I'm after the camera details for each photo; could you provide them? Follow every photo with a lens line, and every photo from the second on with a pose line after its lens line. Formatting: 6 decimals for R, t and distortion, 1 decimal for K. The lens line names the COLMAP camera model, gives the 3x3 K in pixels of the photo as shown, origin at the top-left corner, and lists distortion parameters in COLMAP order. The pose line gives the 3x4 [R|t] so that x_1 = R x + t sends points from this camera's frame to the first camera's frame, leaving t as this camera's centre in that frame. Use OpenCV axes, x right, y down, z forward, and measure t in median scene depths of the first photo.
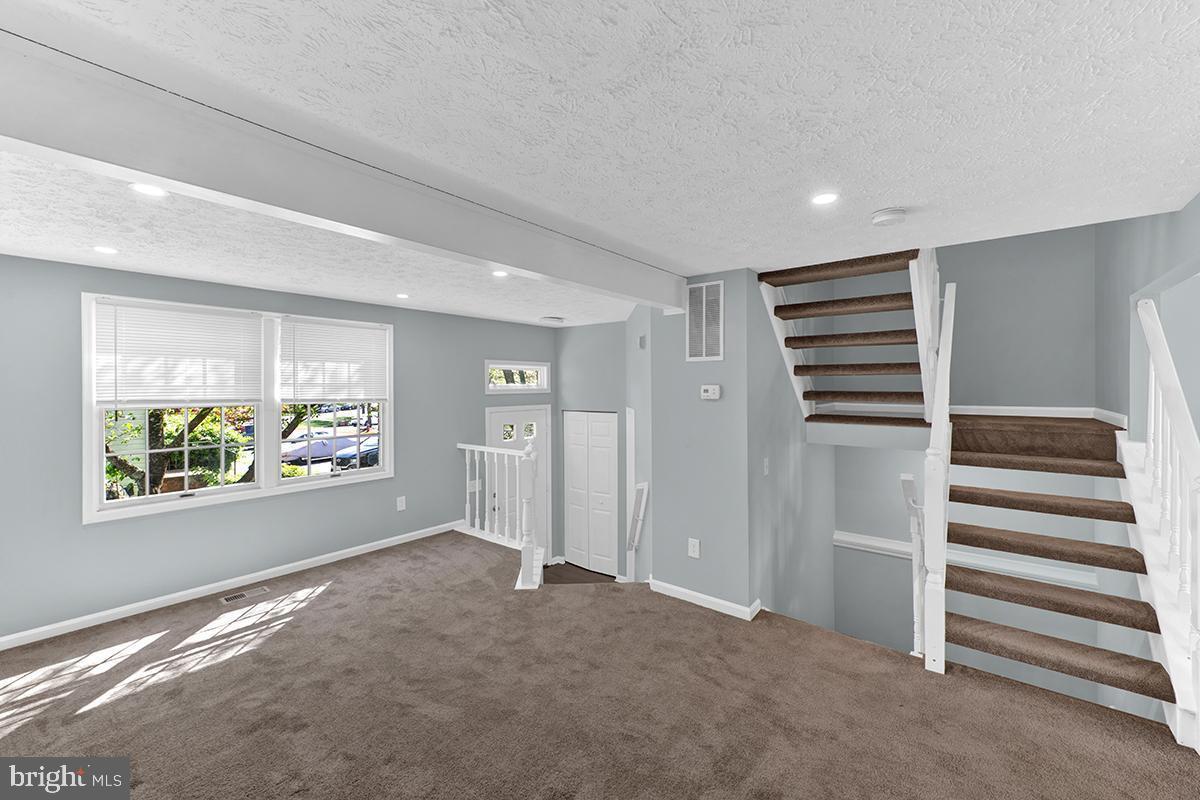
lens RADIAL K [[482.2, 0, 606.3], [0, 482.2, 398.5], [0, 0, 1]] dist [0.000501, 0.000034]
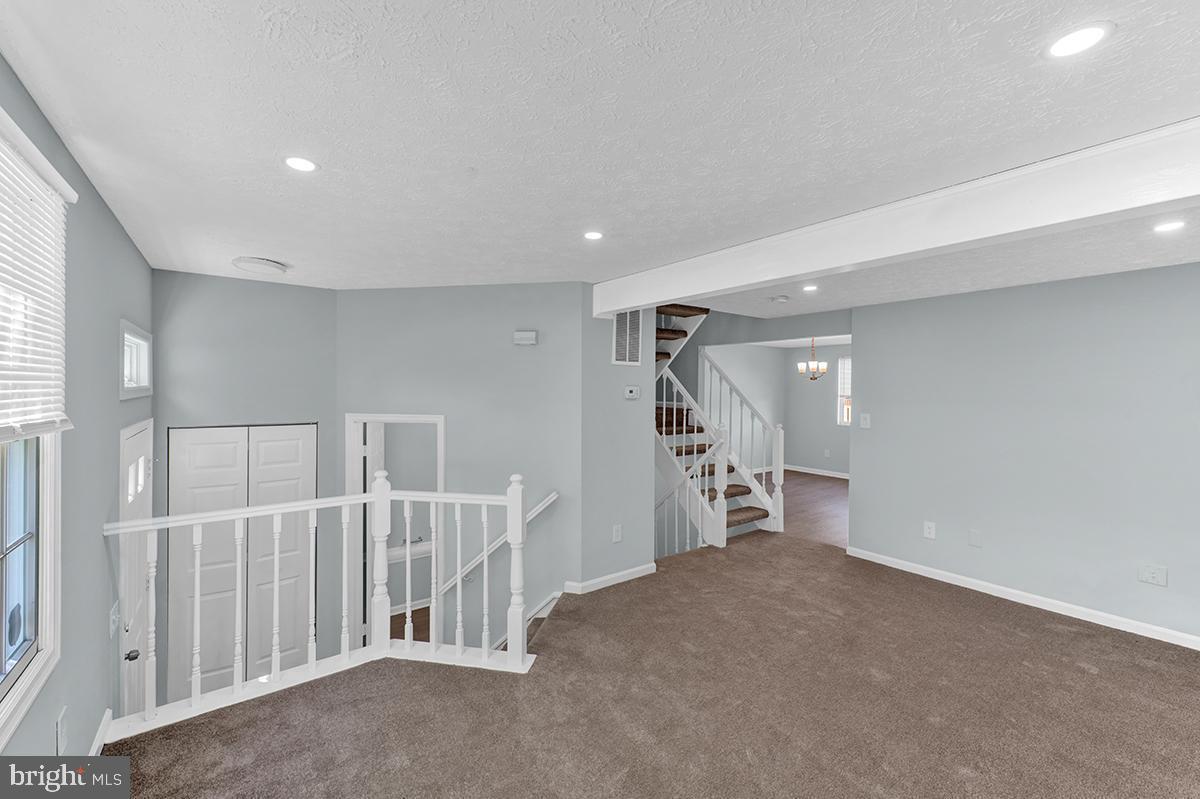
lens RADIAL K [[482.2, 0, 606.3], [0, 482.2, 398.0], [0, 0, 1]] dist [0.000501, 0.000034]
pose [[0.255209, -0.033291, 0.966313, -0.816740], [0.010723, 0.999443, 0.031600, -0.033571], [-0.966826, 0.002297, 0.255424, 0.686283]]
